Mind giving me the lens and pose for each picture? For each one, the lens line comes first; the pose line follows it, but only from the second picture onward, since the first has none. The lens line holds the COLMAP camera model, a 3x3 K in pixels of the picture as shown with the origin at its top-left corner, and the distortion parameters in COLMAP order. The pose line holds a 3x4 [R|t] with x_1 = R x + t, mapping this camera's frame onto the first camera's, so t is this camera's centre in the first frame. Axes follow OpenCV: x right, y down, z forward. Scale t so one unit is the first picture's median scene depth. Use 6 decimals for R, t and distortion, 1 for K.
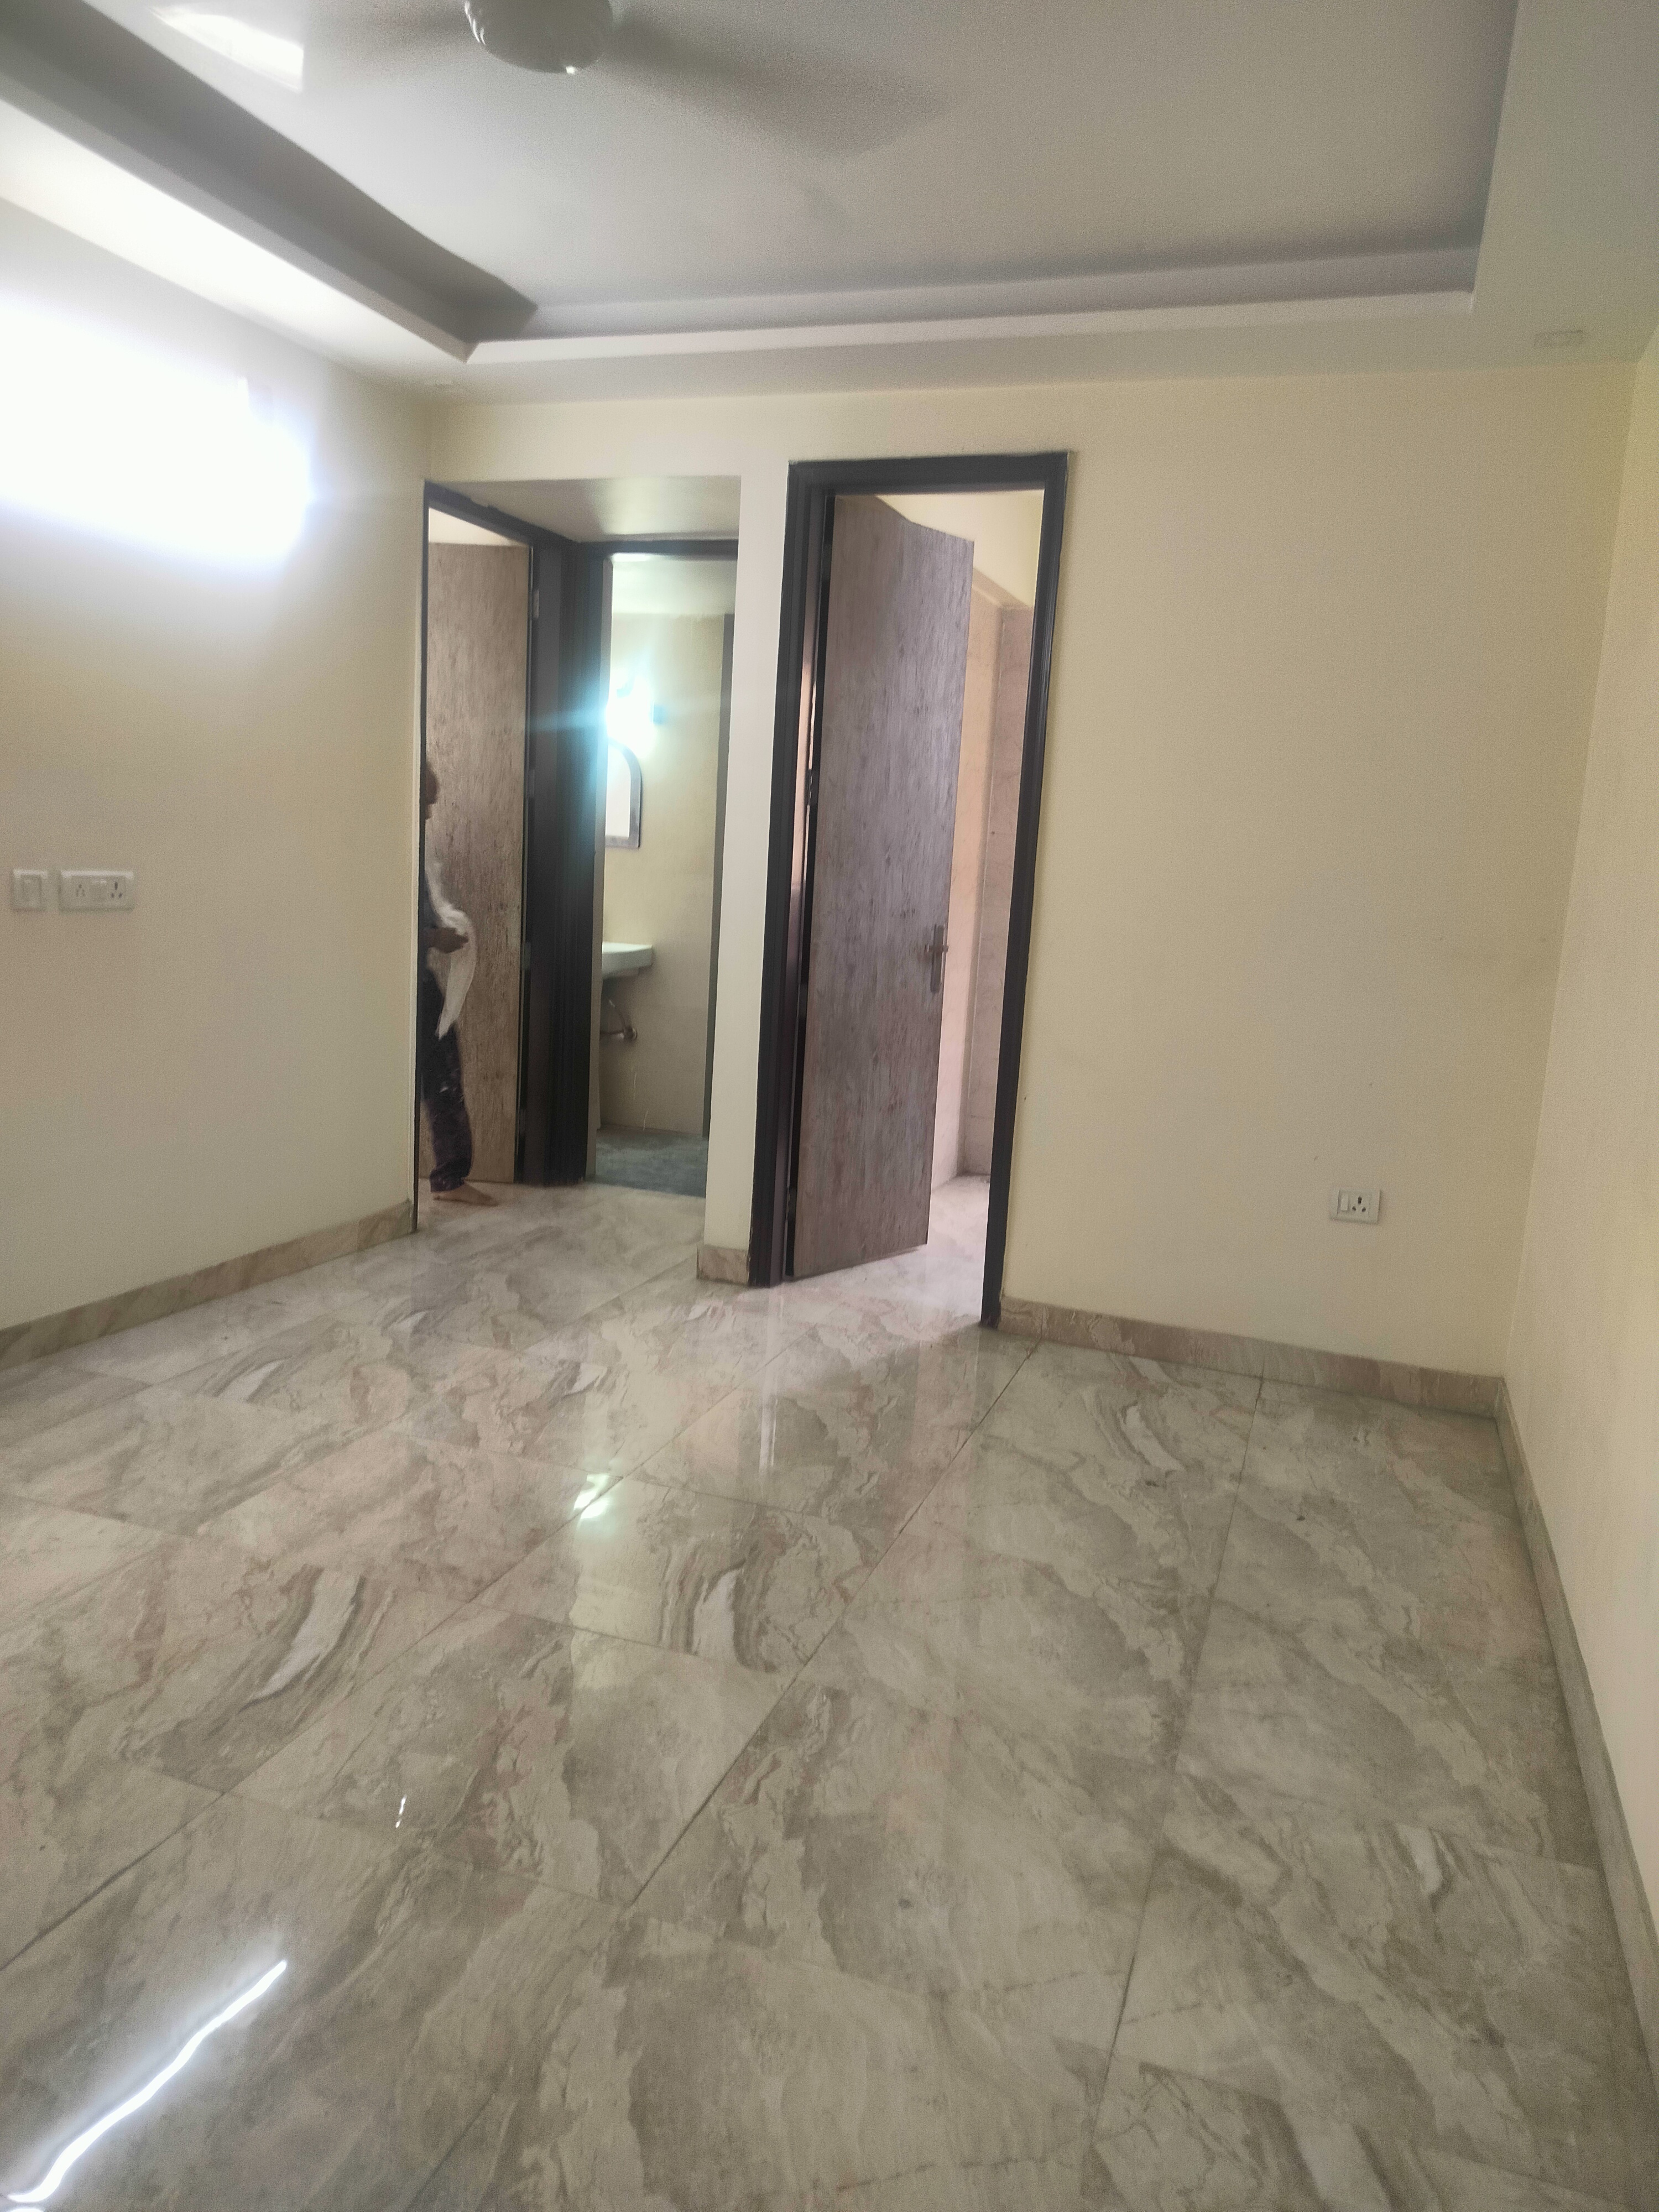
lens RADIAL K [[1560.9, 0, 837.8], [0, 1560.9, 1094.9], [0, 0, 1]] dist [0.016192, -0.005348]
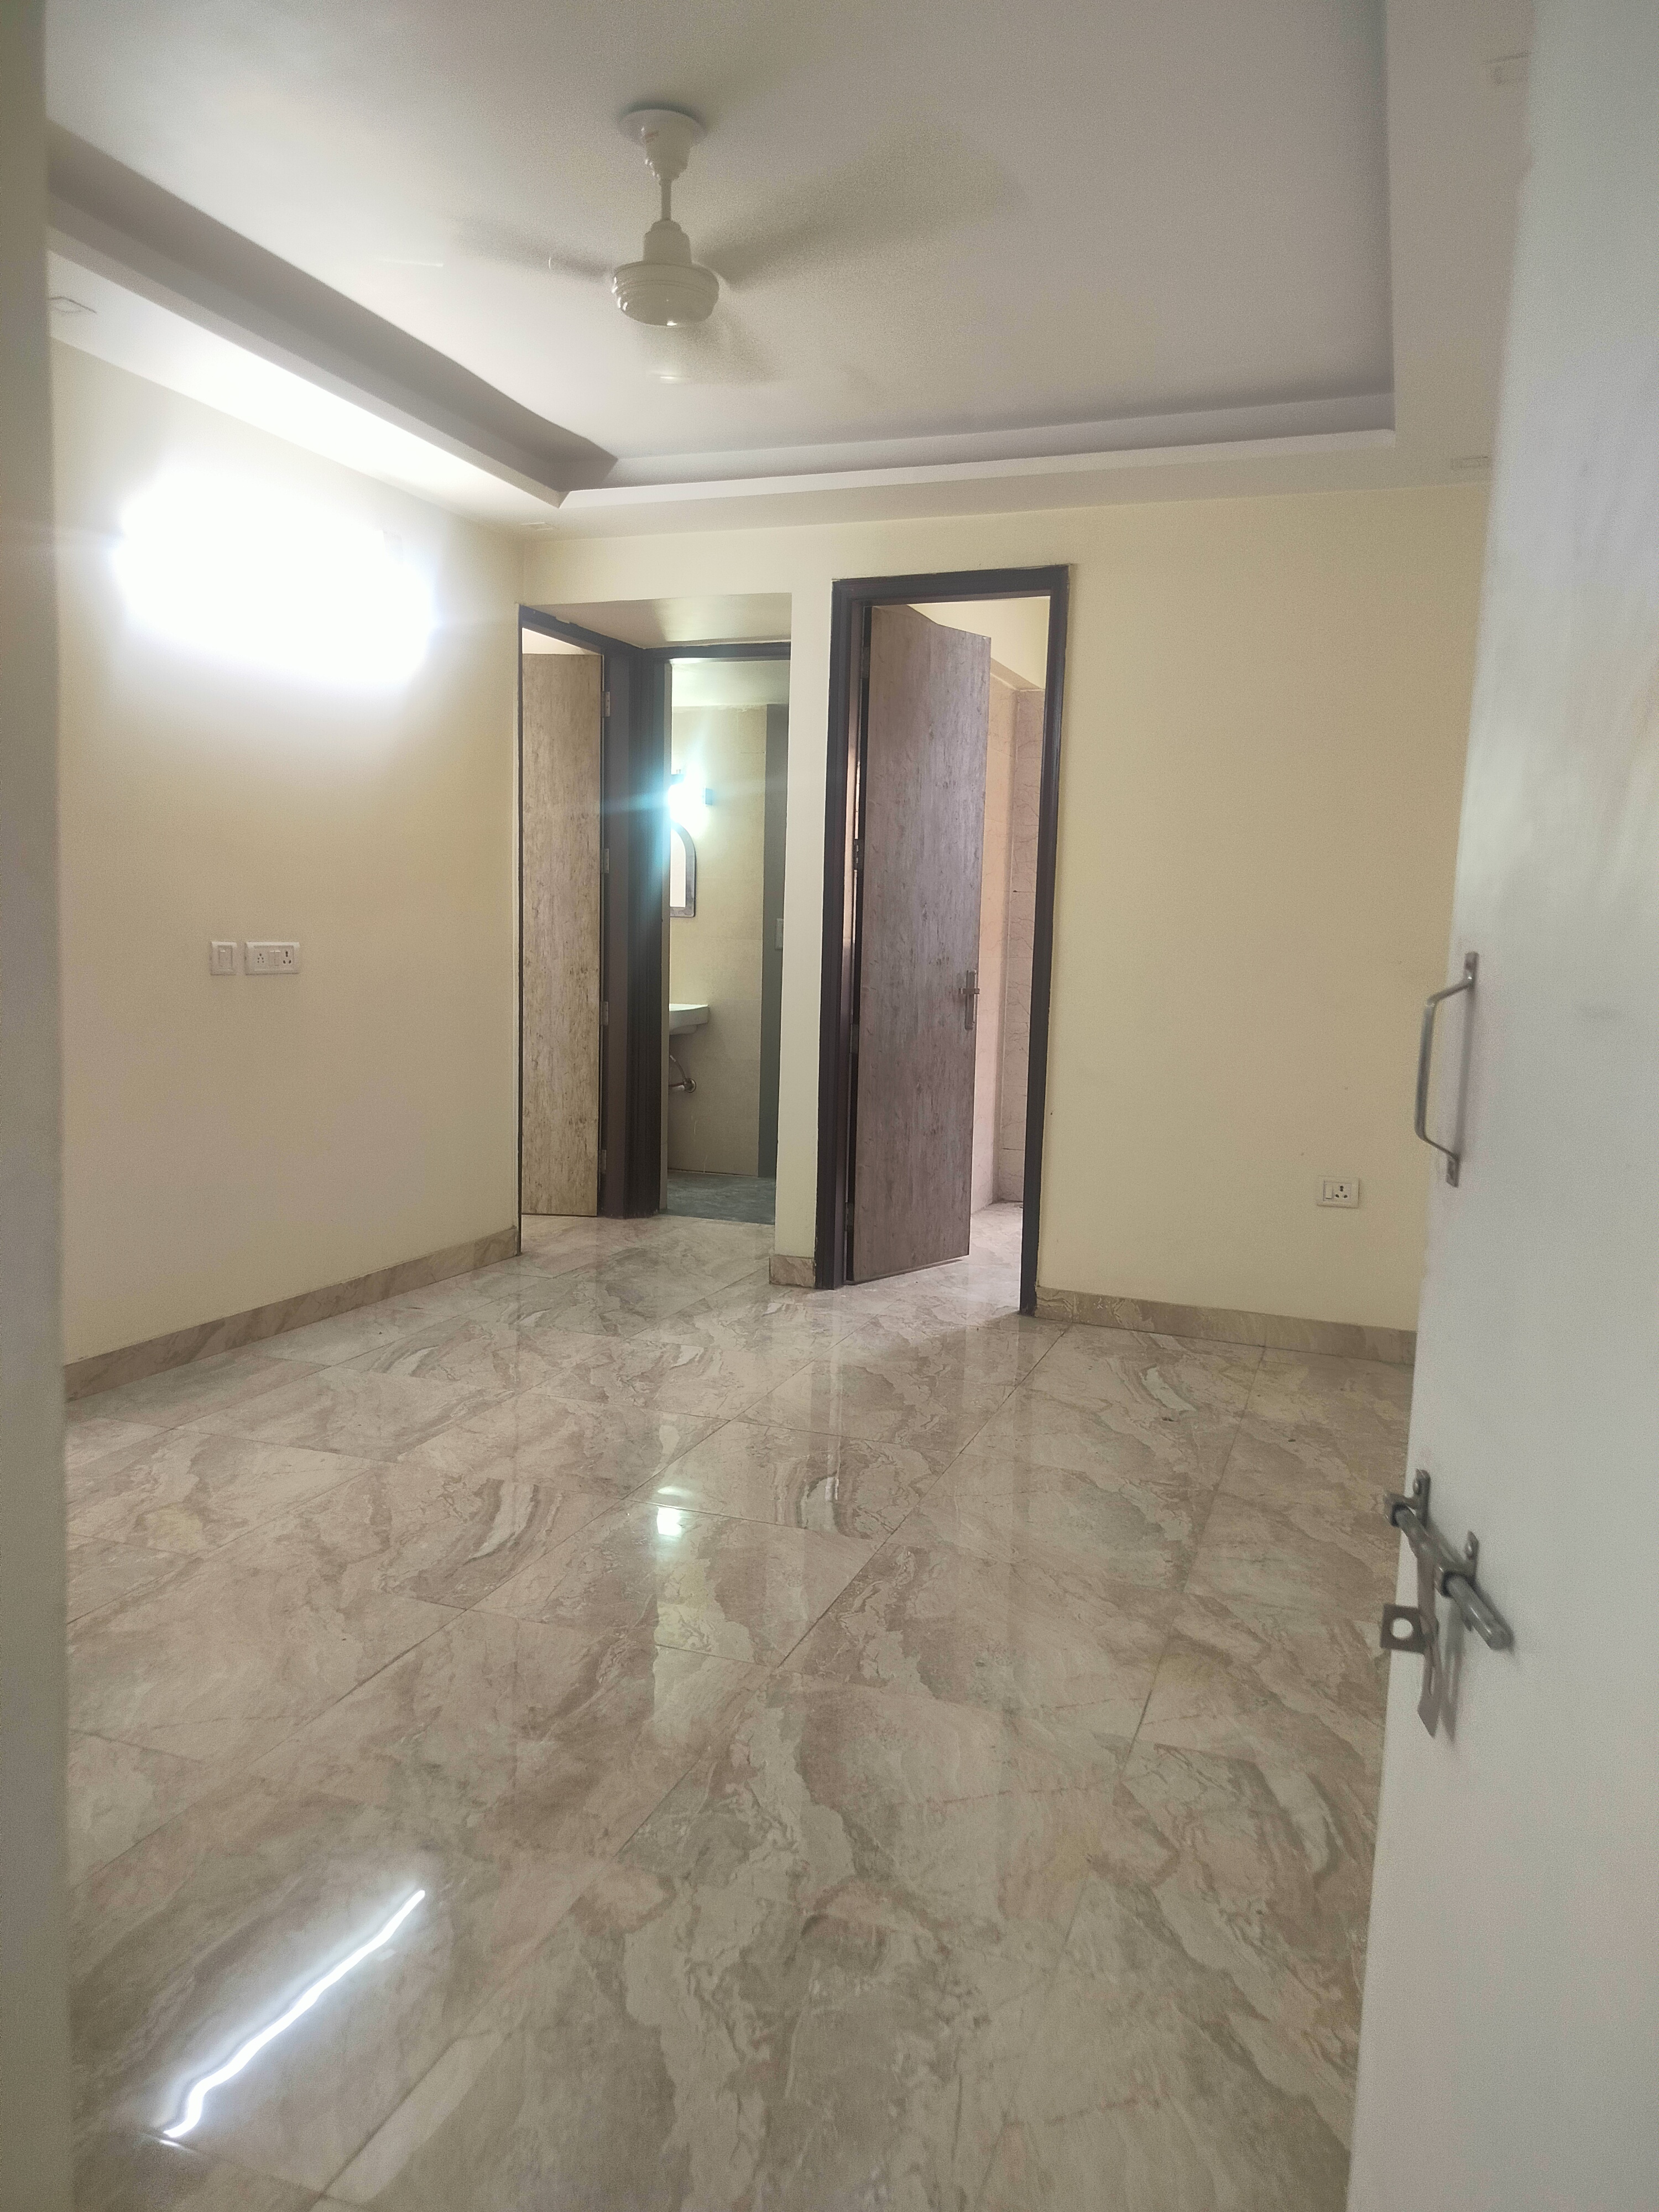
lens RADIAL K [[1575.5, 0, 835.5], [0, 1575.5, 1113.8], [0, 0, 1]] dist [0.038716, -0.026645]
pose [[0.999381, -0.030710, -0.017153, -0.027263], [0.030074, 0.998891, -0.036217, 0.054140], [0.018246, 0.035678, 0.999197, -0.236466]]
